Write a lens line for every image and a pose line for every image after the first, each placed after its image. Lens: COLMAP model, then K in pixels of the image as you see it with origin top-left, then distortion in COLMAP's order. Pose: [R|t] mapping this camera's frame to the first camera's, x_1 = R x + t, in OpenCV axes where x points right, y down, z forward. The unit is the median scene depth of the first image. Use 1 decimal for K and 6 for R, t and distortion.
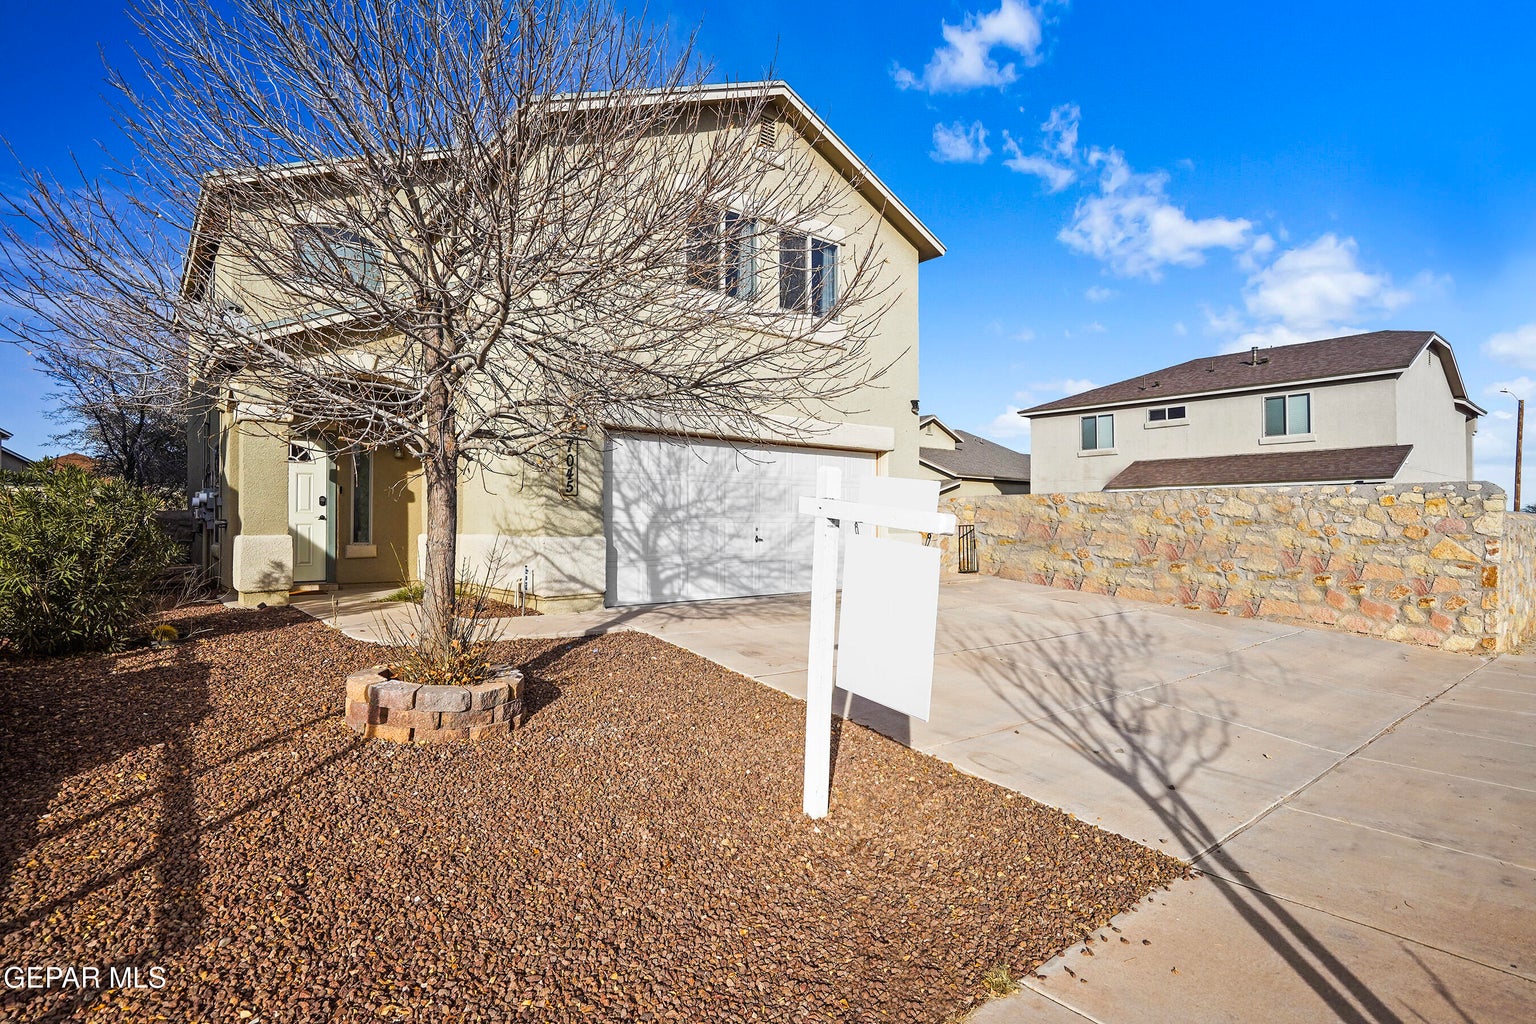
lens RADIAL K [[748.4, 0, 737.1], [0, 748.4, 516.9], [0, 0, 1]] dist [-0.048207, 0.023142]
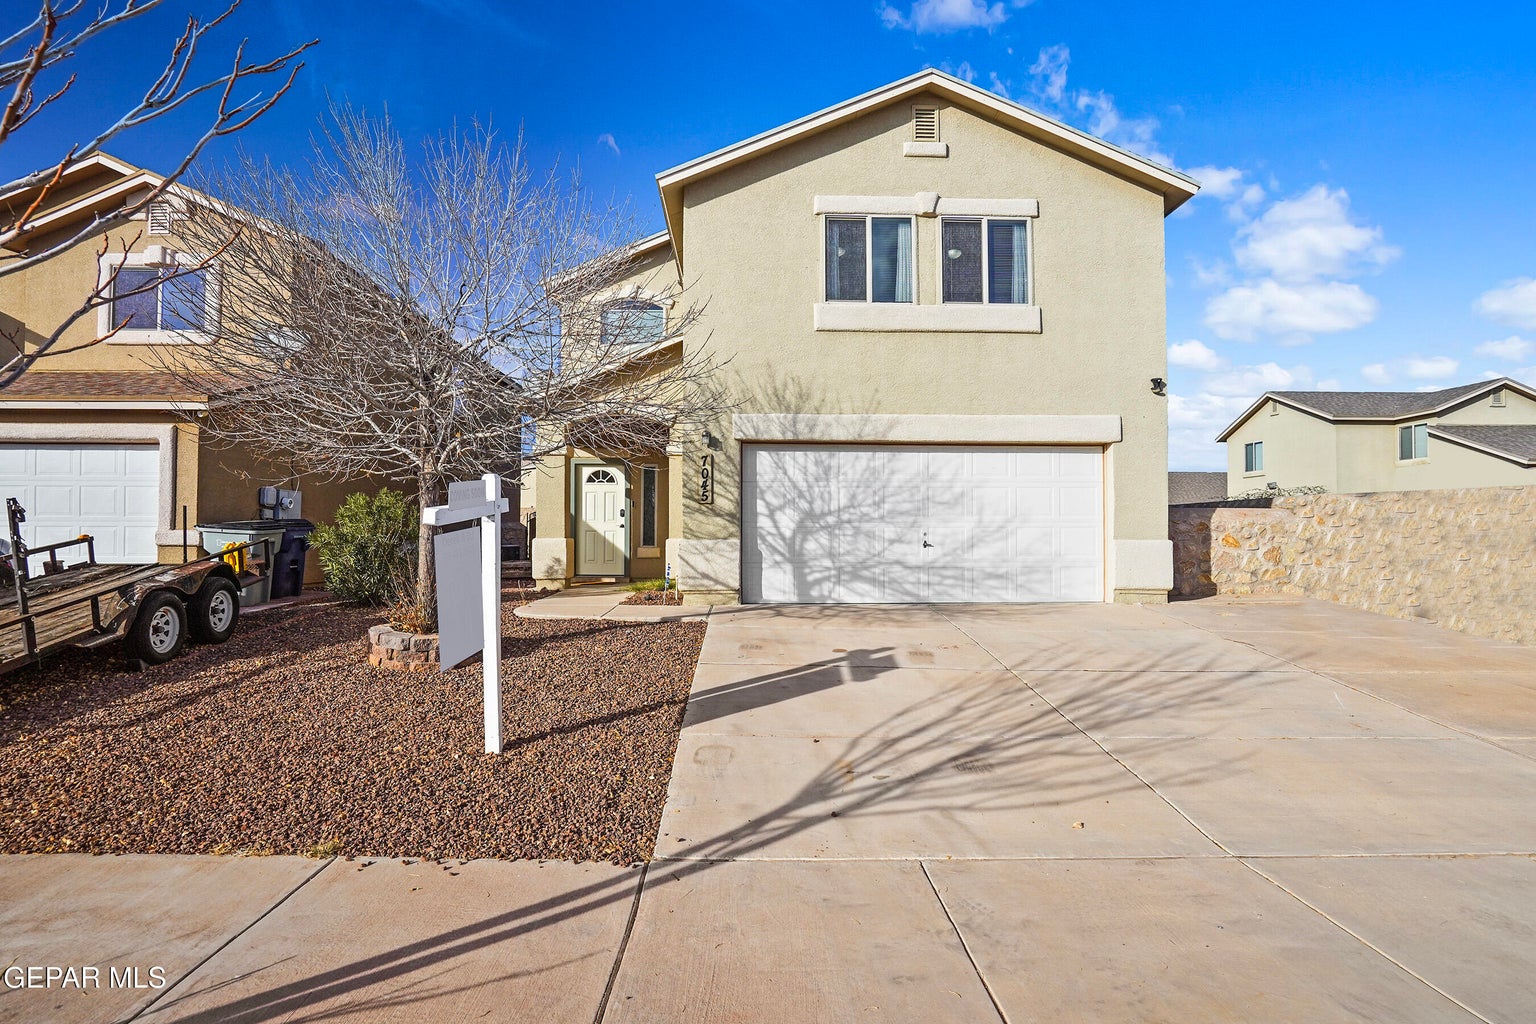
lens RADIAL K [[748.4, 0, 737.1], [0, 748.4, 516.9], [0, 0, 1]] dist [-0.048207, 0.023142]
pose [[0.803116, -0.014361, -0.595649, 0.444365], [0.005266, 0.999842, -0.017005, 0.009916], [0.595799, 0.010521, 0.803065, 0.088246]]
